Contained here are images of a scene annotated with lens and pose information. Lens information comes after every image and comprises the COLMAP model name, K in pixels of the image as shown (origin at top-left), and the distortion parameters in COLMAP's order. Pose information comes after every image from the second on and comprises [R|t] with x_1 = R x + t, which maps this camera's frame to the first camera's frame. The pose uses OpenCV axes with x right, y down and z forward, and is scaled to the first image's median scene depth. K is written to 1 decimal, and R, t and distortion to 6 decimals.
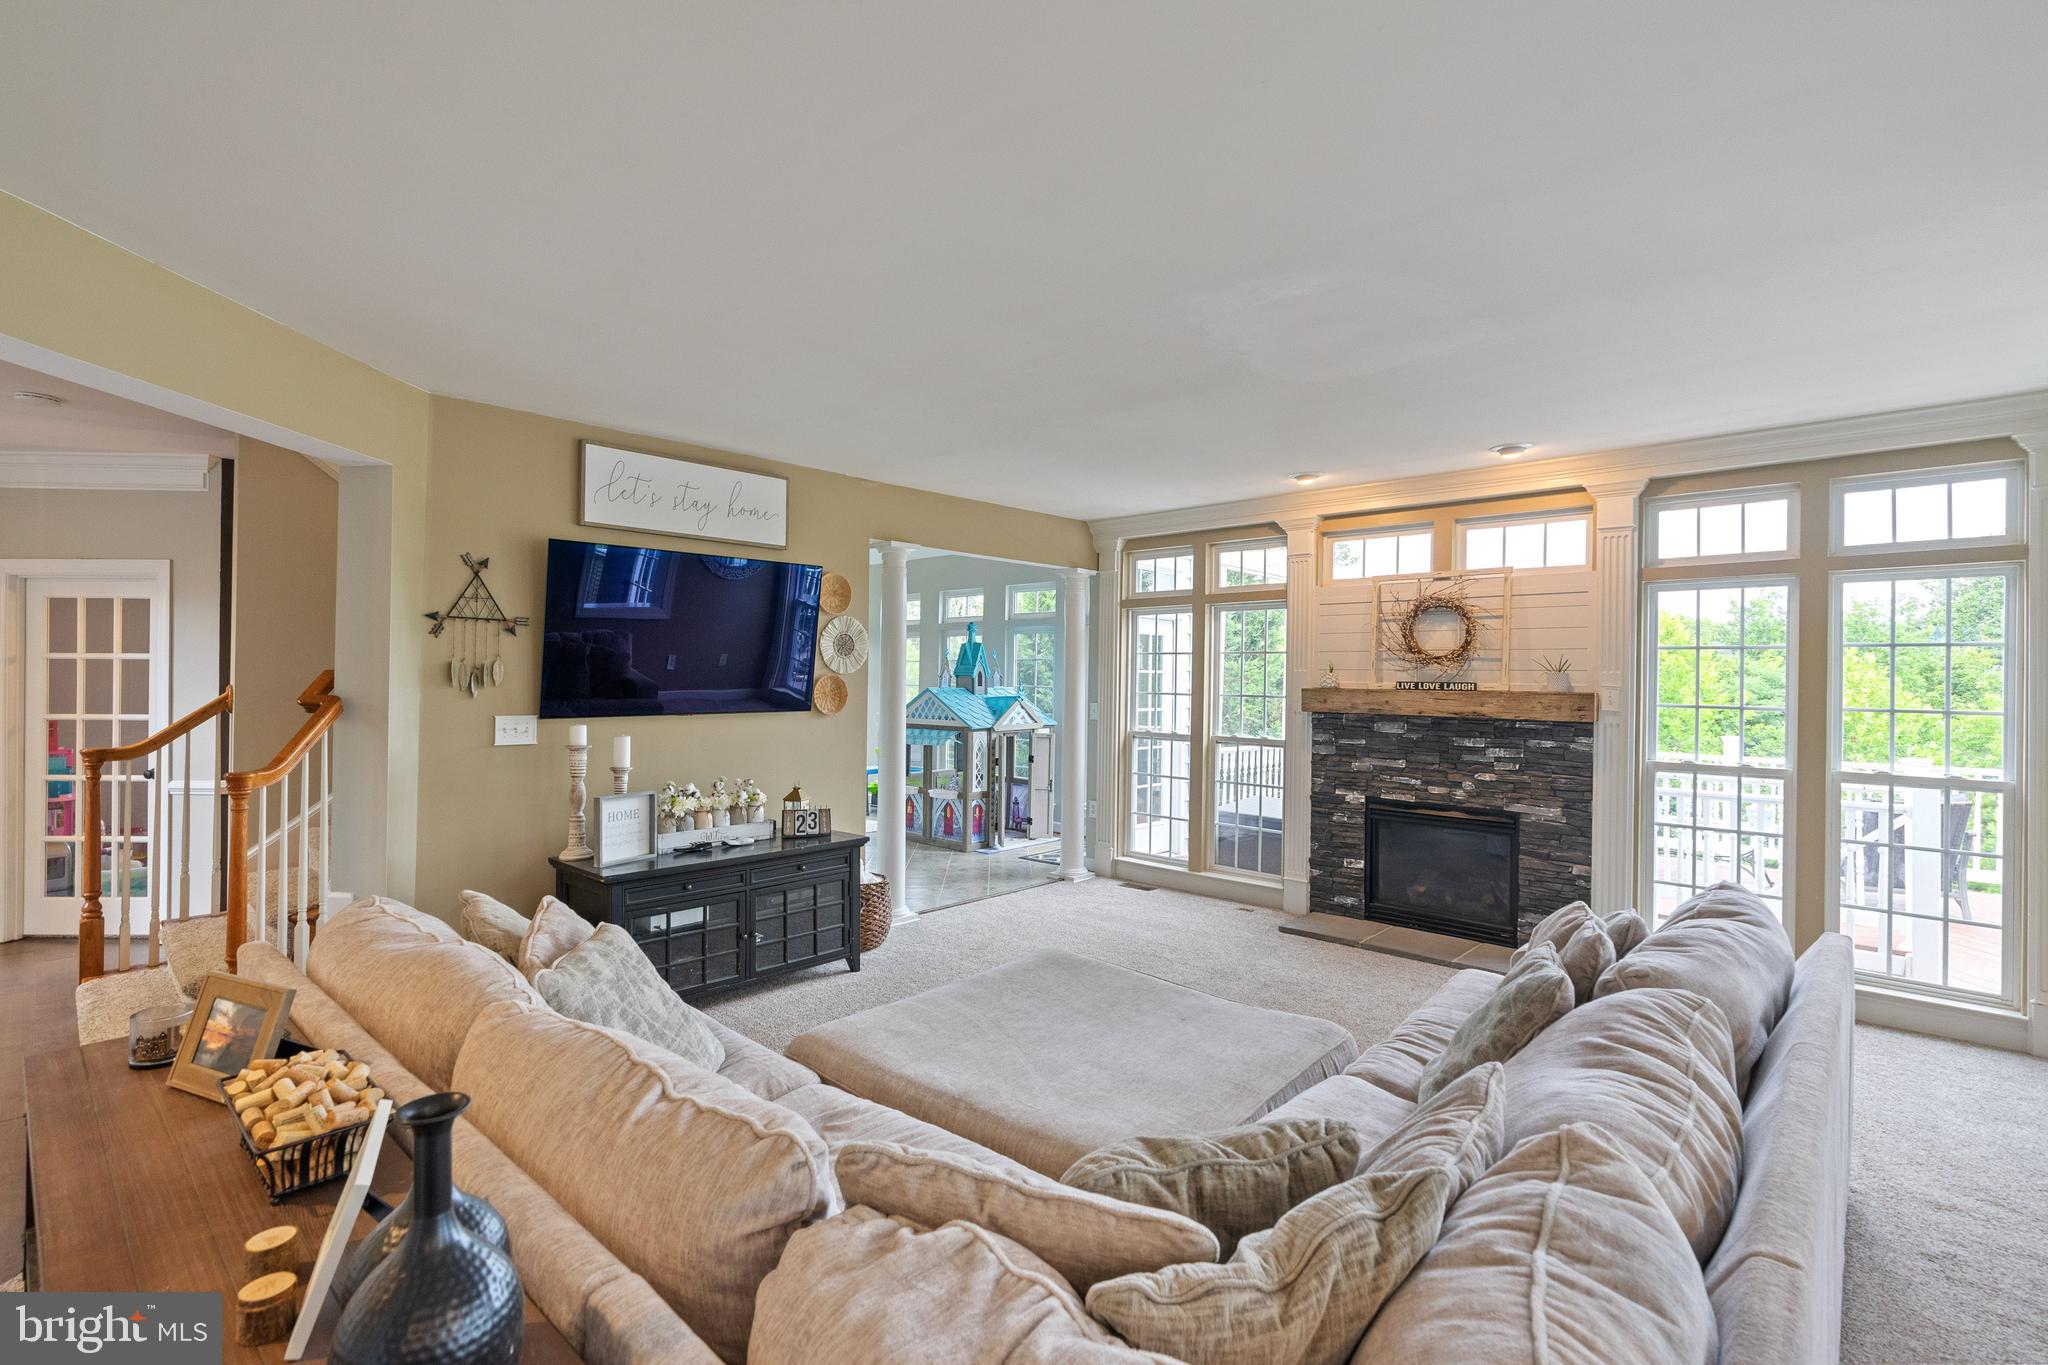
lens RADIAL K [[942.7, 0, 1018.3], [0, 942.7, 677.3], [0, 0, 1]] dist [-0.008032, 0.000344]
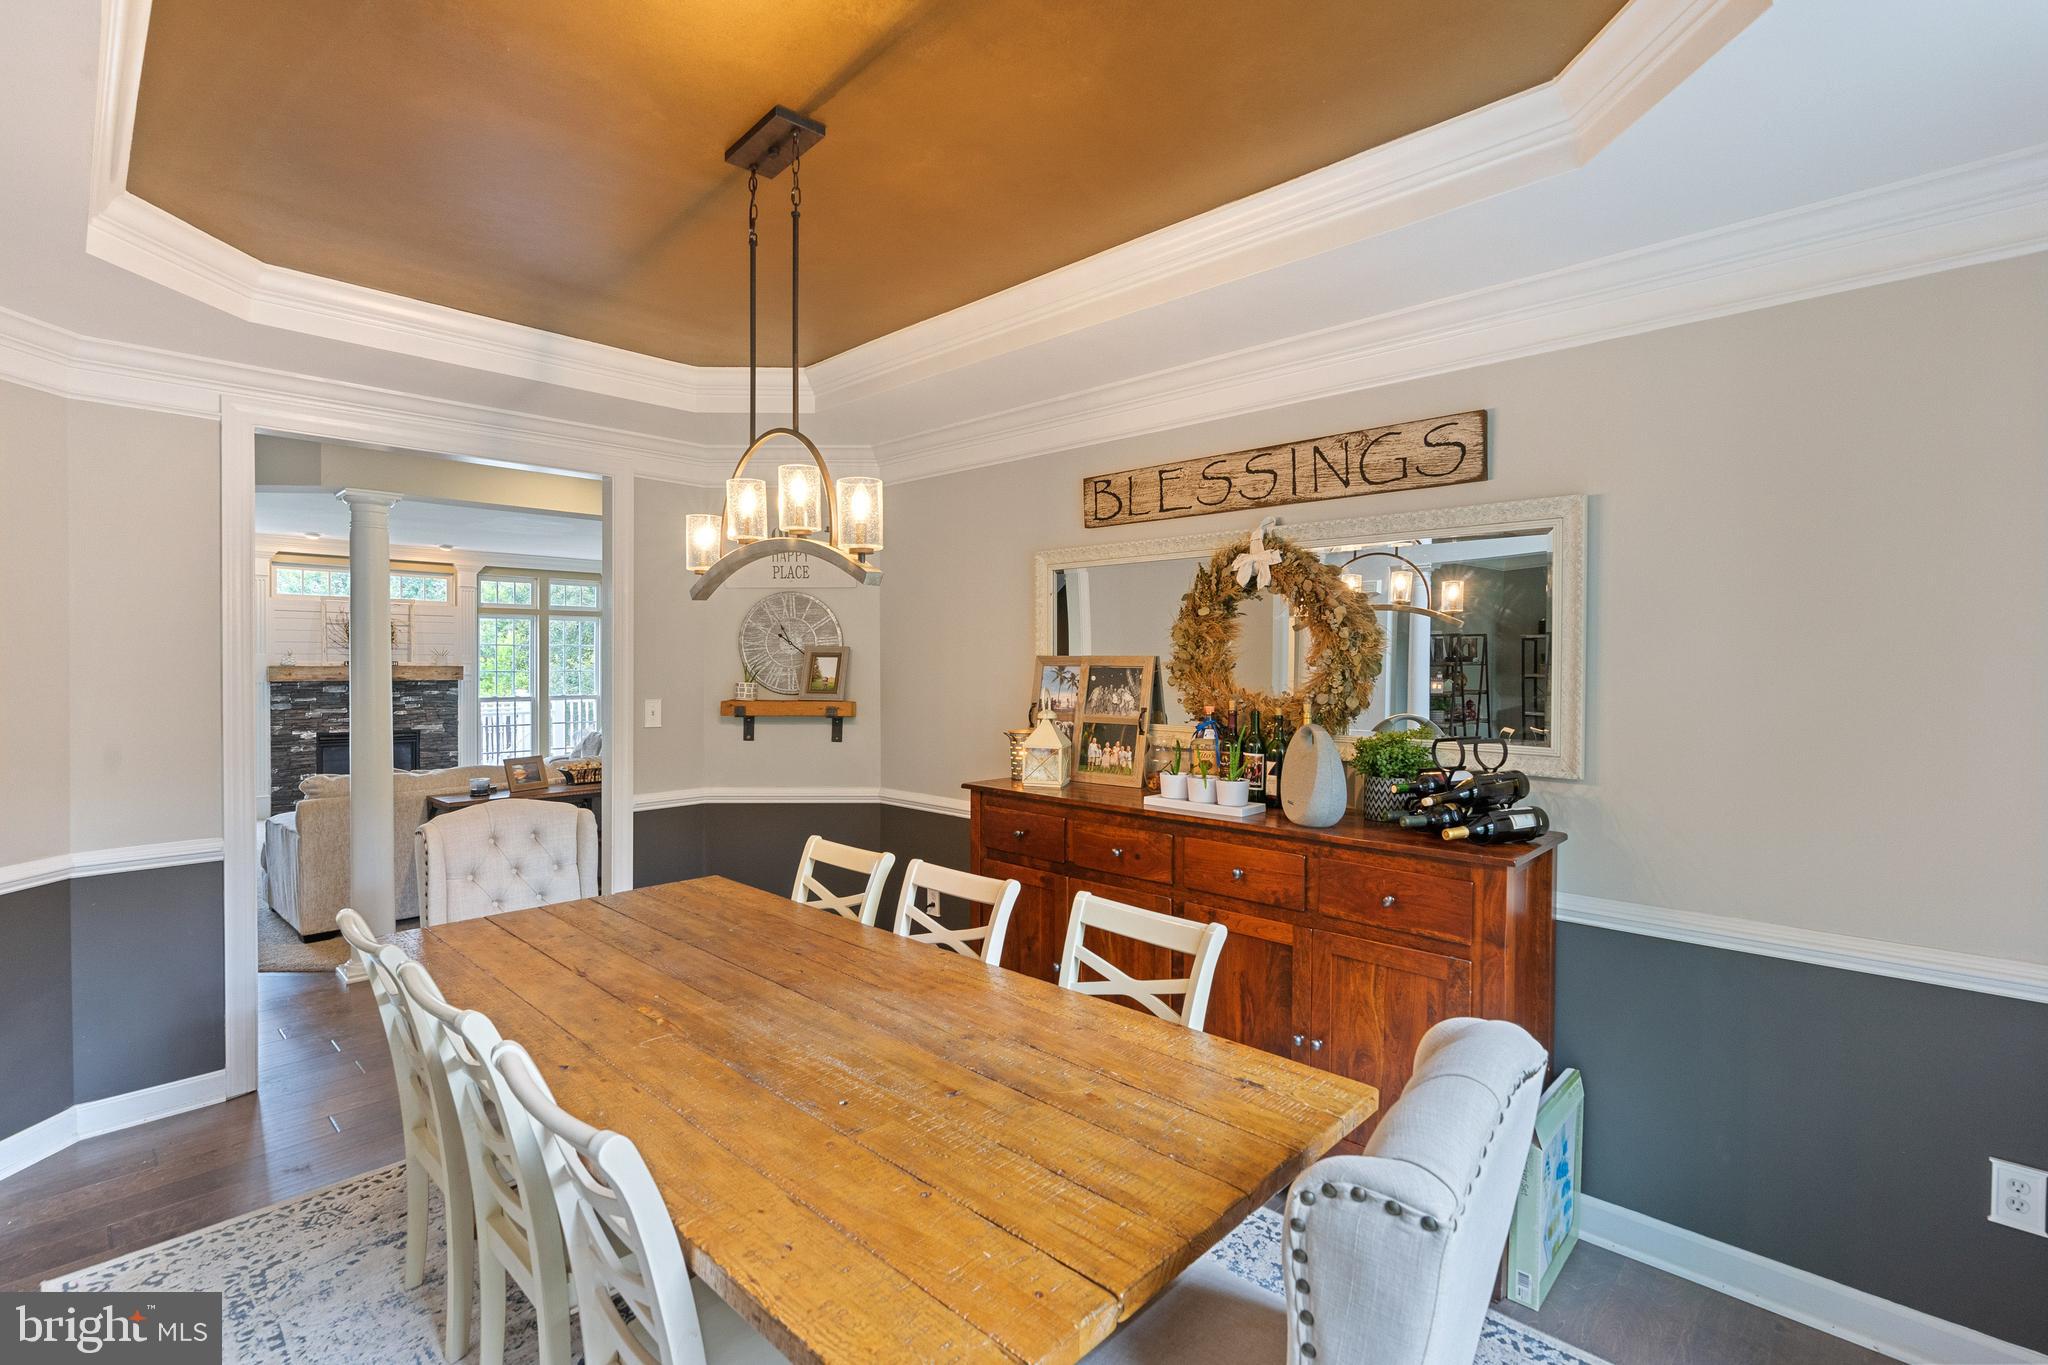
lens RADIAL K [[942.7, 0, 1038.6], [0, 942.7, 676.7], [0, 0, 1]] dist [-0.008032, 0.000344]
pose [[0.012202, -0.021919, 0.999685, -1.290718], [0.004810, 0.999749, 0.021862, 0.001494], [-0.999914, 0.004542, 0.012305, -0.263464]]
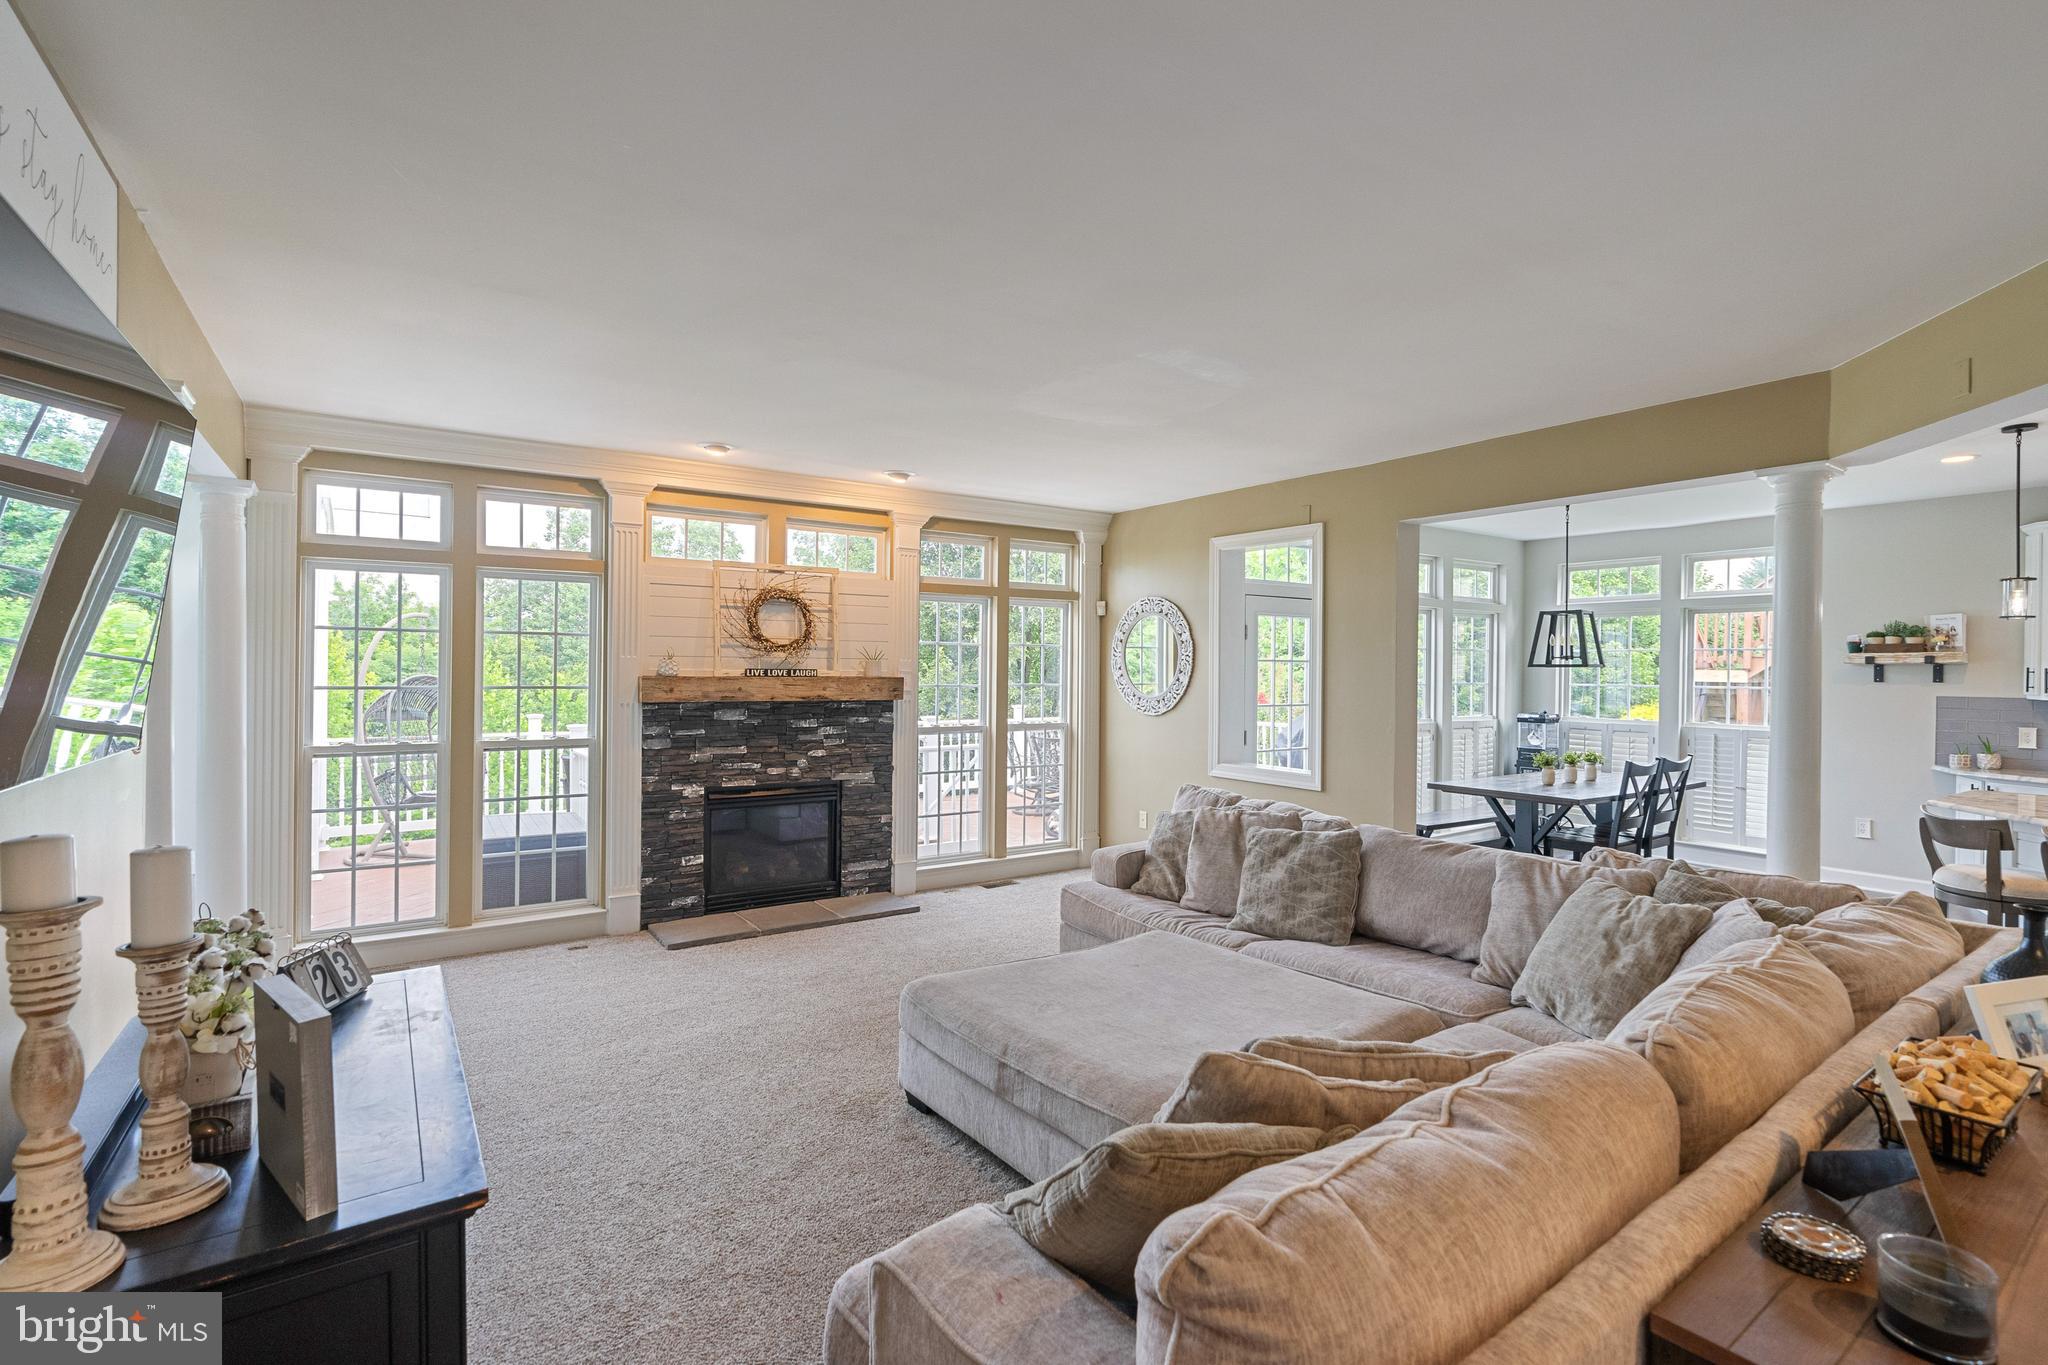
lens RADIAL K [[942.7, 0, 1025.1], [0, 942.7, 683.6], [0, 0, 1]] dist [-0.008032, 0.000344]
pose [[0.206404, -0.022789, 0.978202, -0.539352], [-0.004464, 0.999696, 0.024232, -0.005453], [-0.978457, -0.009368, 0.206239, 0.514049]]
